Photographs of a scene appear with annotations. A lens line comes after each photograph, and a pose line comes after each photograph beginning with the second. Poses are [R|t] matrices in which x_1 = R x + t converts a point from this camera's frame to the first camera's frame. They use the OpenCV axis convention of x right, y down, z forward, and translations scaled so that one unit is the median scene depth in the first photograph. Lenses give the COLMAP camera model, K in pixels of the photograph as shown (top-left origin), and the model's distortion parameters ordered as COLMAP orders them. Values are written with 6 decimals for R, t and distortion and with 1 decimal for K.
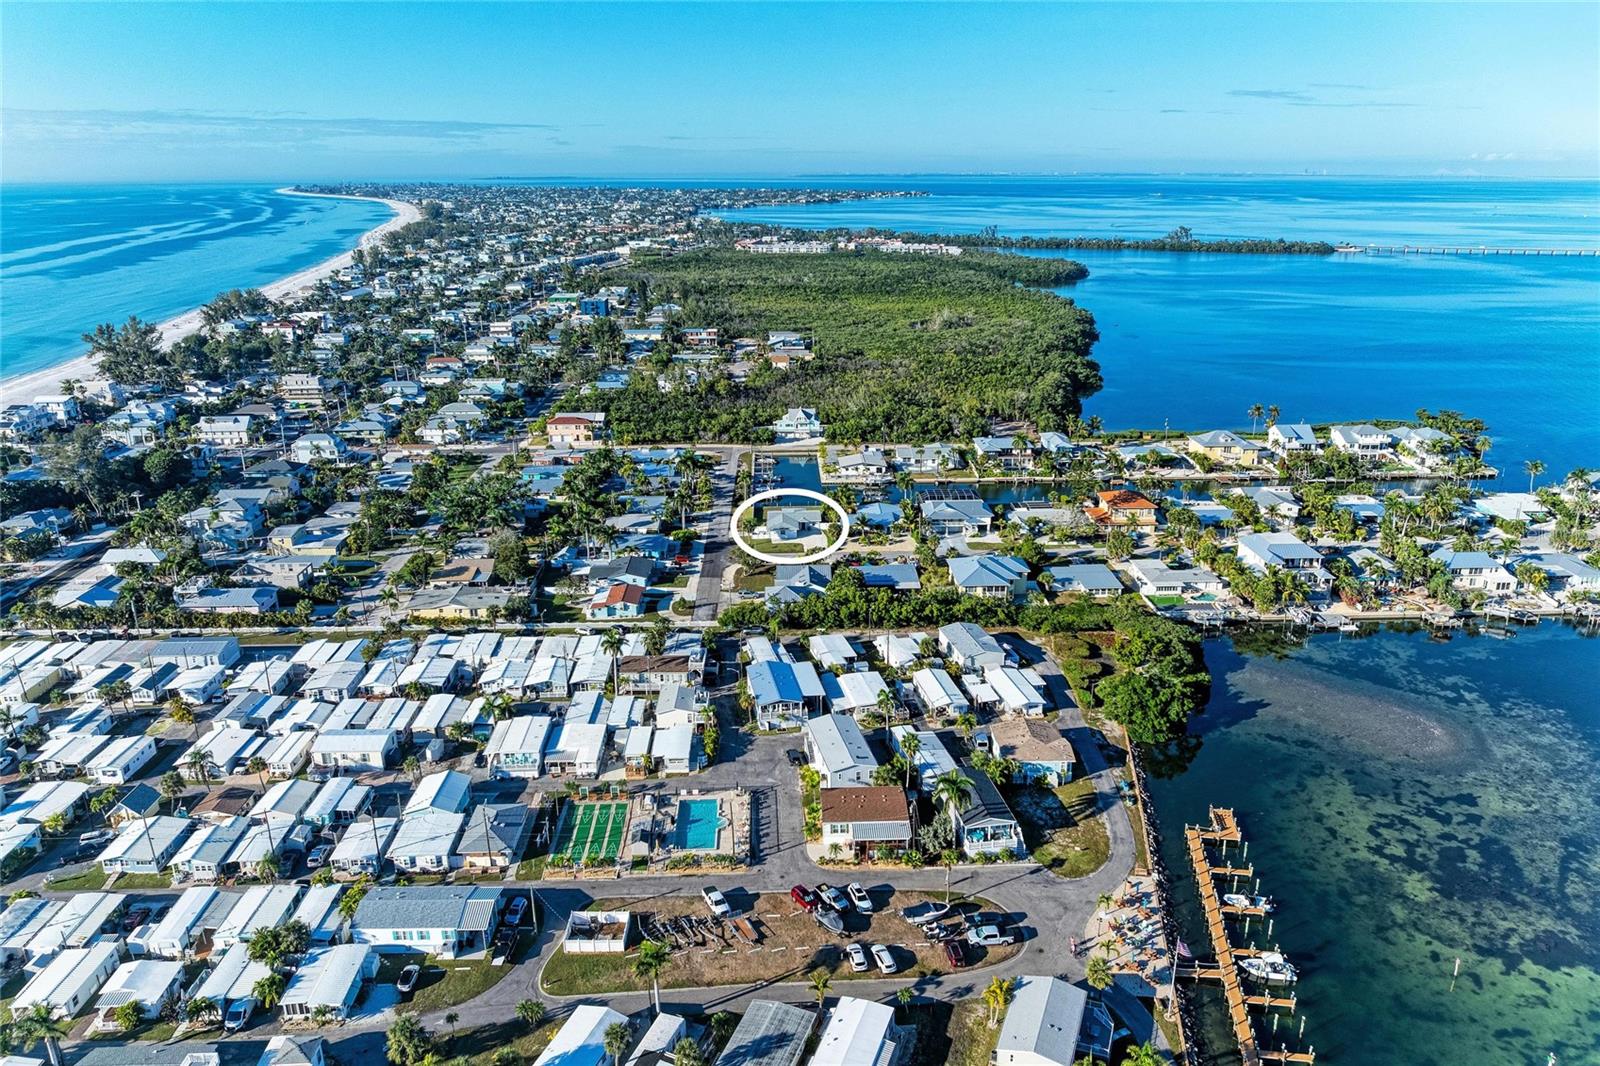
lens RADIAL K [[1121.4, 0, 806.3], [0, 1121.4, 531.1], [0, 0, 1]] dist [-0.002906, -0.004766]
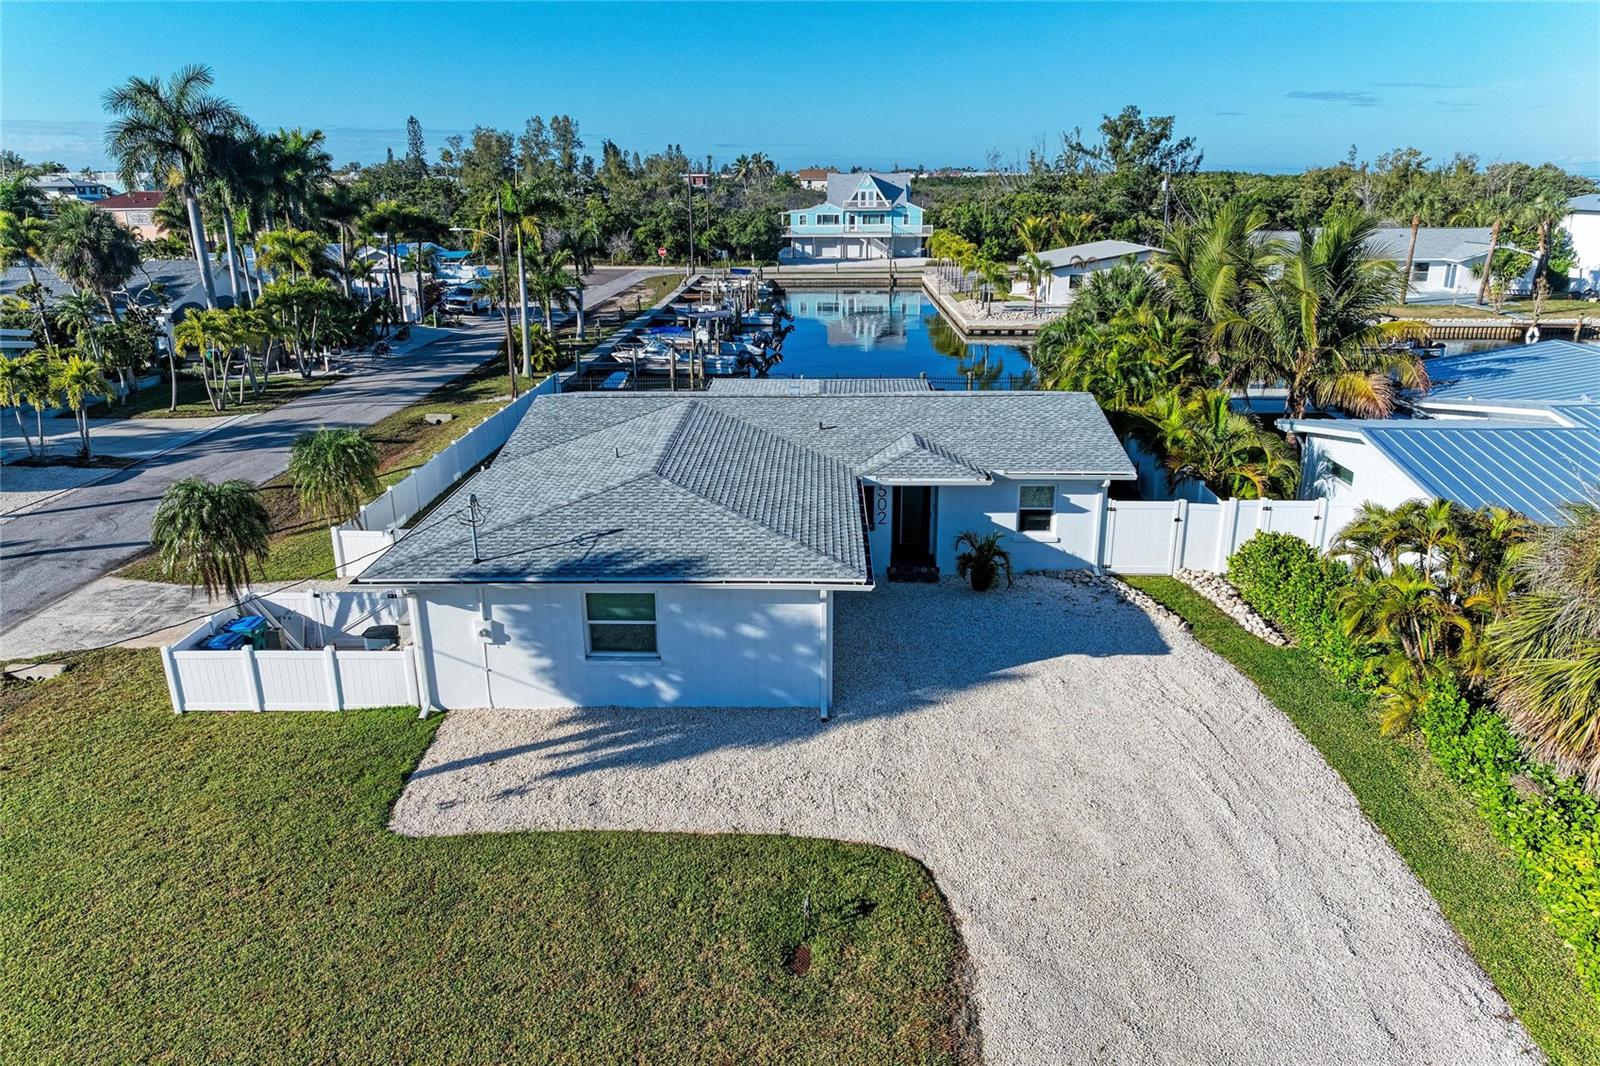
lens RADIAL K [[1121.4, 0, 794.8], [0, 1121.4, 532.9], [0, 0, 1]] dist [-0.002906, -0.004766]
pose [[0.998097, 0.007972, -0.061144, -0.004437], [-0.008185, 0.999961, -0.003237, -0.003363], [0.061116, 0.003731, 0.998124, 0.695494]]
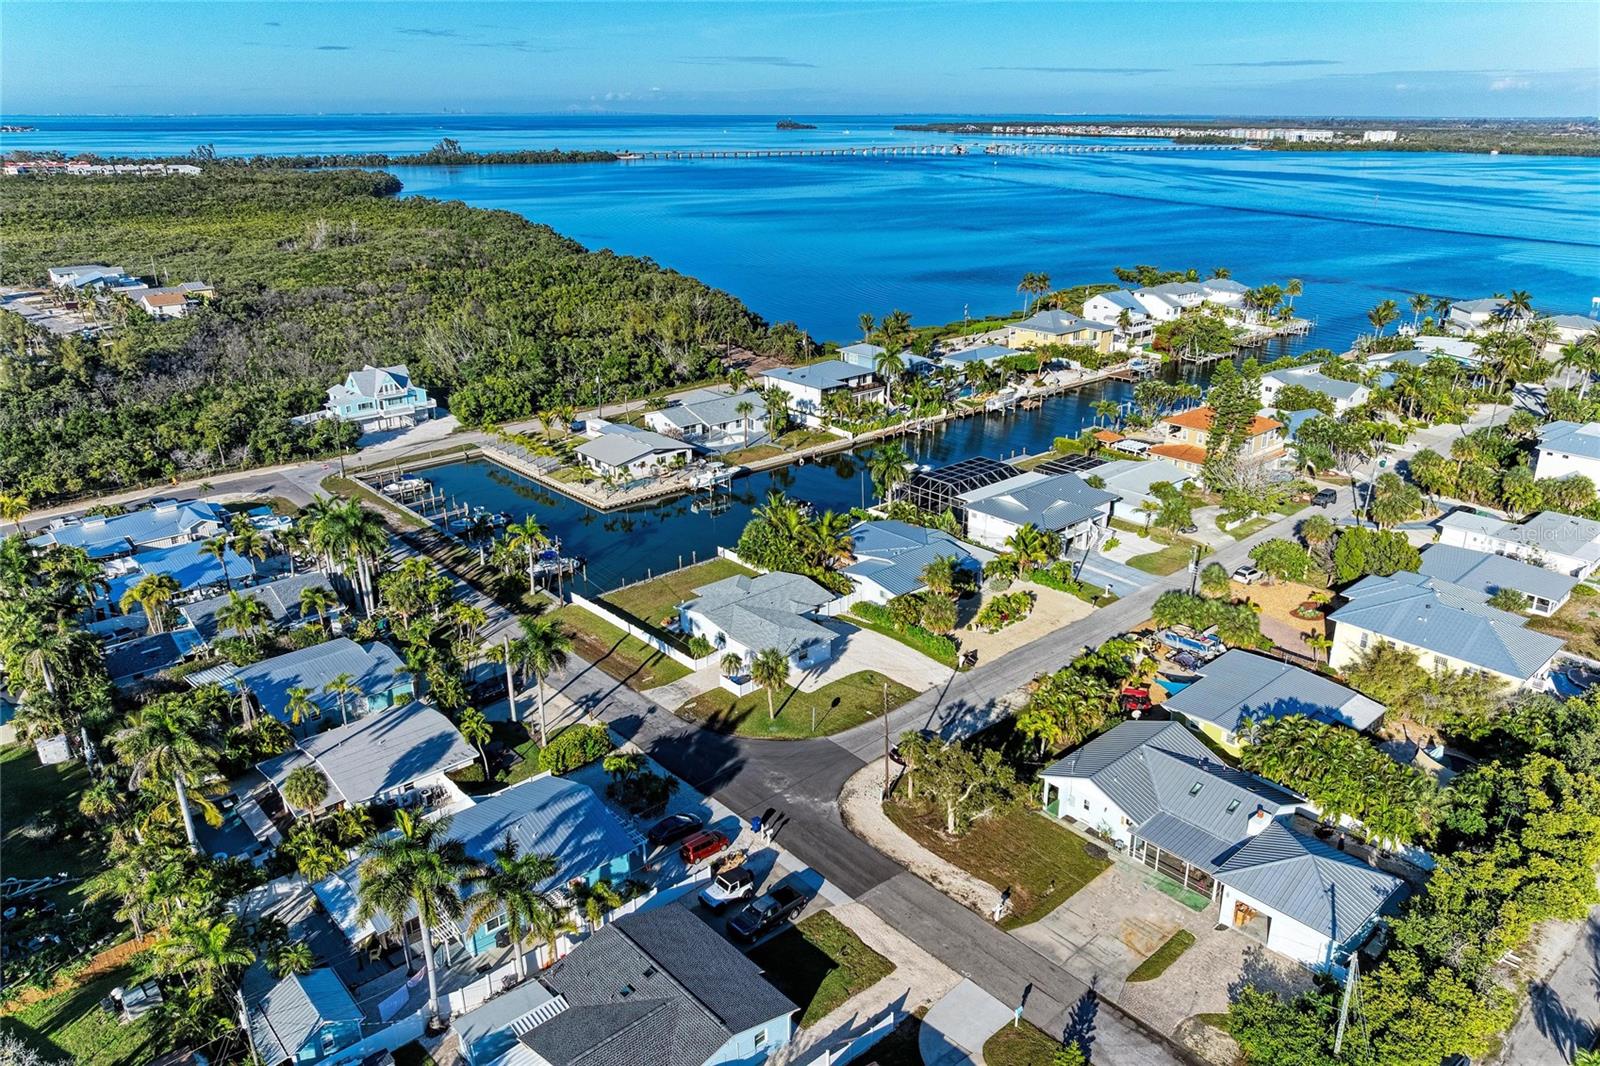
lens RADIAL K [[1121.4, 0, 806.0], [0, 1121.4, 538.1], [0, 0, 1]] dist [-0.002906, -0.004766]
pose [[0.761693, -0.227374, 0.606733, -0.178758], [0.196032, 0.973389, 0.118681, -0.060735], [-0.617572, 0.028541, 0.785996, 0.522375]]
